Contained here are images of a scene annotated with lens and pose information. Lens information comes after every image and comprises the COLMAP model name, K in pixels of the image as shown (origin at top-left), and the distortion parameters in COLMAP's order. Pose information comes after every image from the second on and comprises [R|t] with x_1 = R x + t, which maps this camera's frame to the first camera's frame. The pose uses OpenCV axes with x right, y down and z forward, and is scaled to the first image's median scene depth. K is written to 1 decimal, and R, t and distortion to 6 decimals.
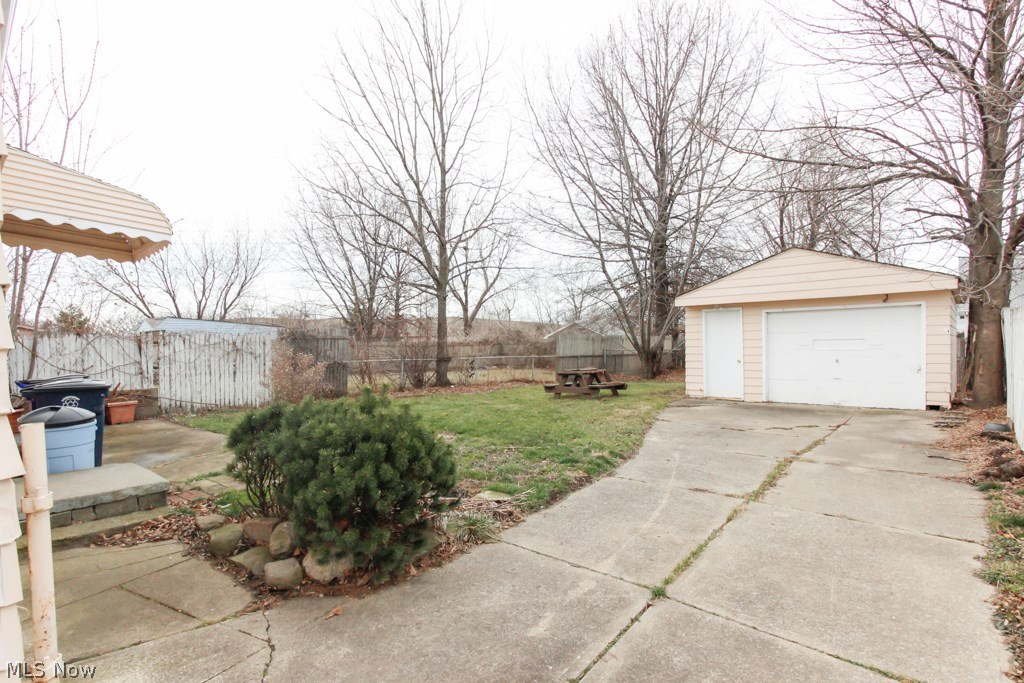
lens RADIAL K [[526.5, 0, 512.3], [0, 526.5, 344.2], [0, 0, 1]] dist [0.000043, 0.000007]
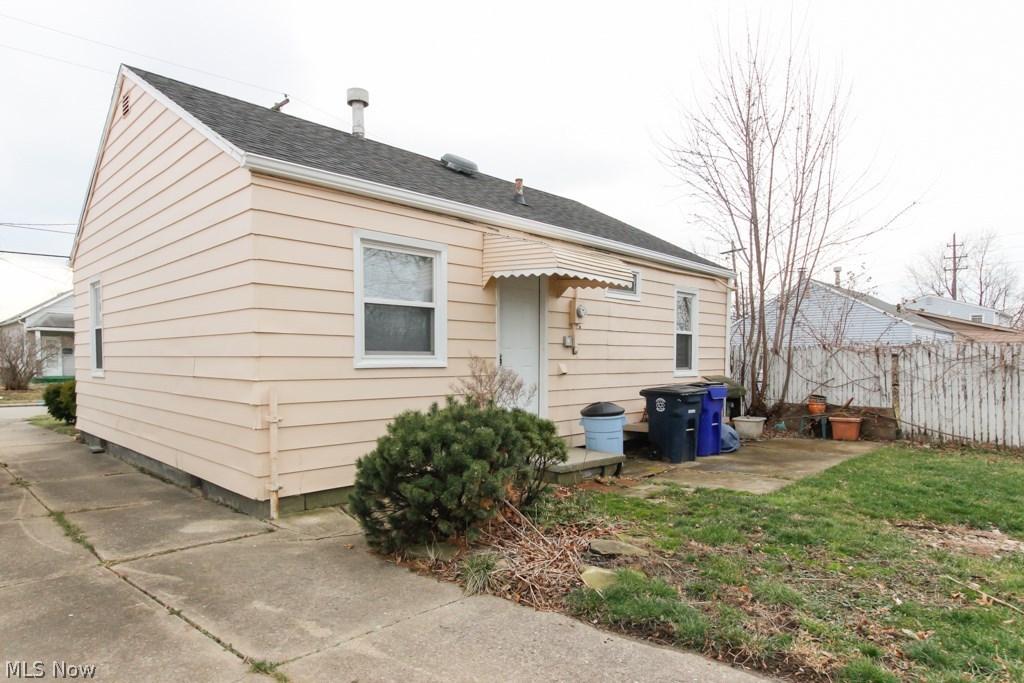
lens RADIAL K [[603.7, 0, 509.9], [0, 603.7, 346.9], [0, 0, 1]] dist [0.003730, 0.000149]
pose [[-0.059908, -0.010602, -0.998148, 0.351780], [-0.006161, 0.999928, -0.010251, -0.003069], [0.998185, 0.005536, -0.059969, 0.425405]]
